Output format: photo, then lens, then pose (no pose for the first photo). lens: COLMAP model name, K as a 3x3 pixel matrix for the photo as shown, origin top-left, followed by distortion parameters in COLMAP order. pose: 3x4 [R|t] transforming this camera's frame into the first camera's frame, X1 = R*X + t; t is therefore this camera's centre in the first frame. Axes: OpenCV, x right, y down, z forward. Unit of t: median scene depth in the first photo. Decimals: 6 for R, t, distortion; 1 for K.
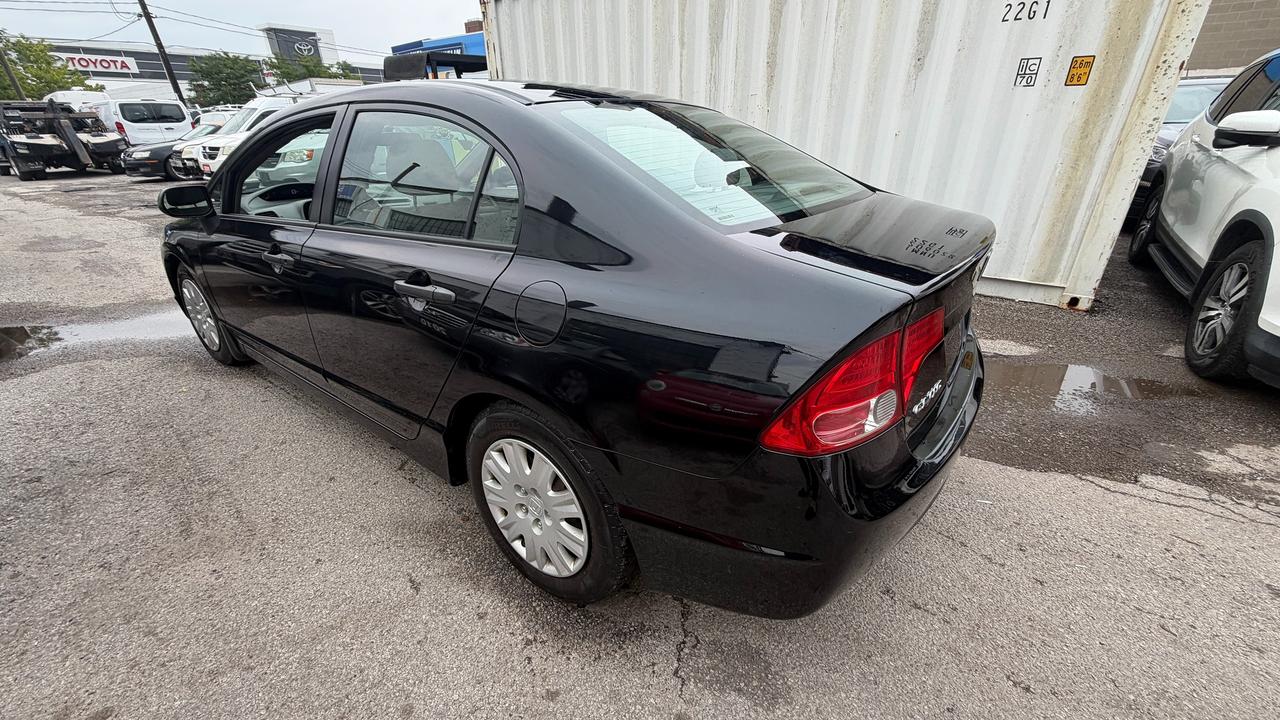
lens RADIAL K [[512.6, 0, 636.1], [0, 512.6, 363.6], [0, 0, 1]] dist [-0.001211, 0.000208]
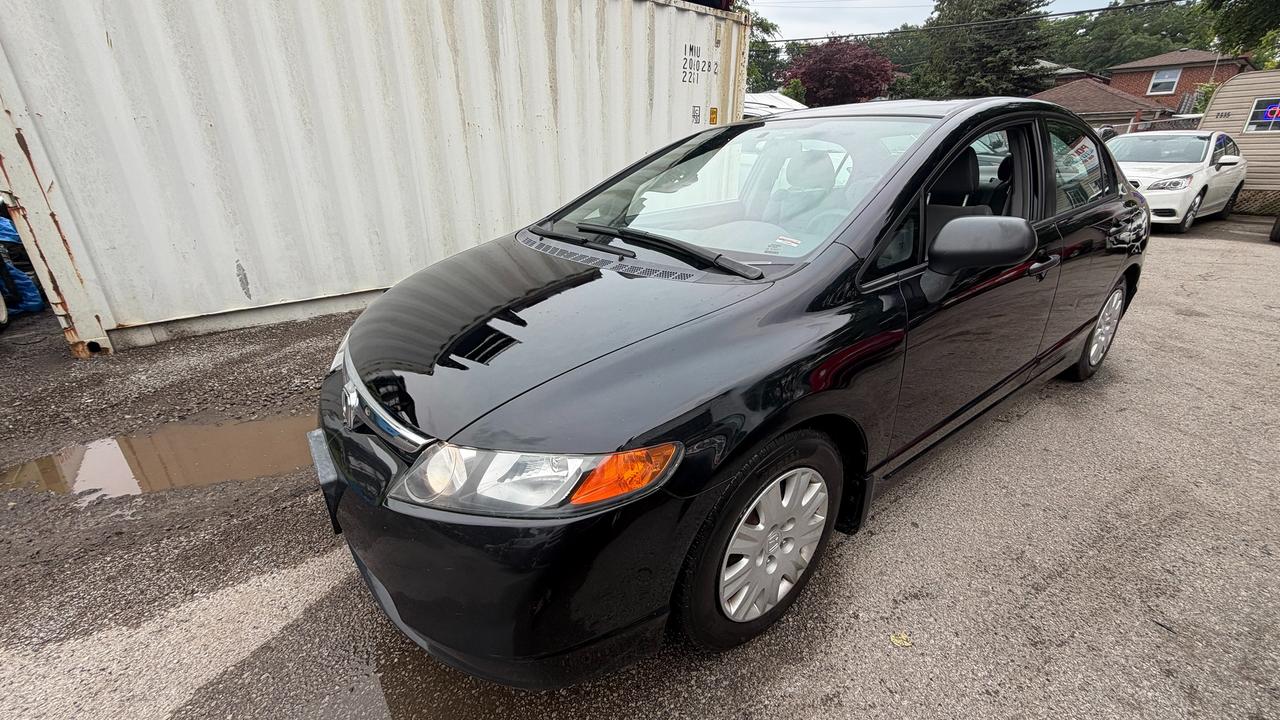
lens RADIAL K [[512.6, 0, 636.1], [0, 512.6, 363.6], [0, 0, 1]] dist [-0.001211, 0.000208]
pose [[0.282725, -0.363015, 0.887855, -1.083878], [0.409388, 0.882747, 0.230563, -0.339080], [-0.867449, 0.298291, 0.398188, 0.788695]]
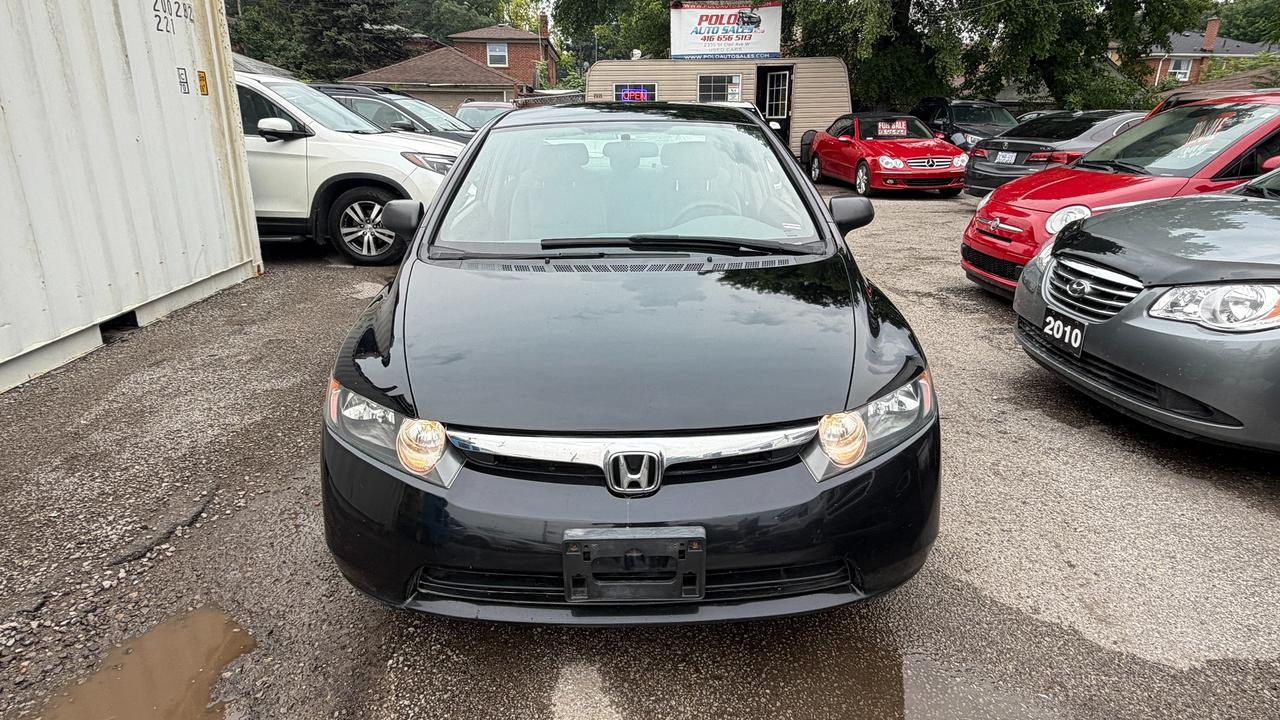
lens RADIAL K [[744.3, 0, 640.0], [0, 744.3, 360.0], [0, 0, 1]] dist [0.001453, 0.000169]
pose [[-0.617540, -0.239010, 0.749345, -1.169617], [0.333464, 0.783293, 0.524647, -0.639209], [-0.712353, 0.573870, -0.404014, 1.344085]]
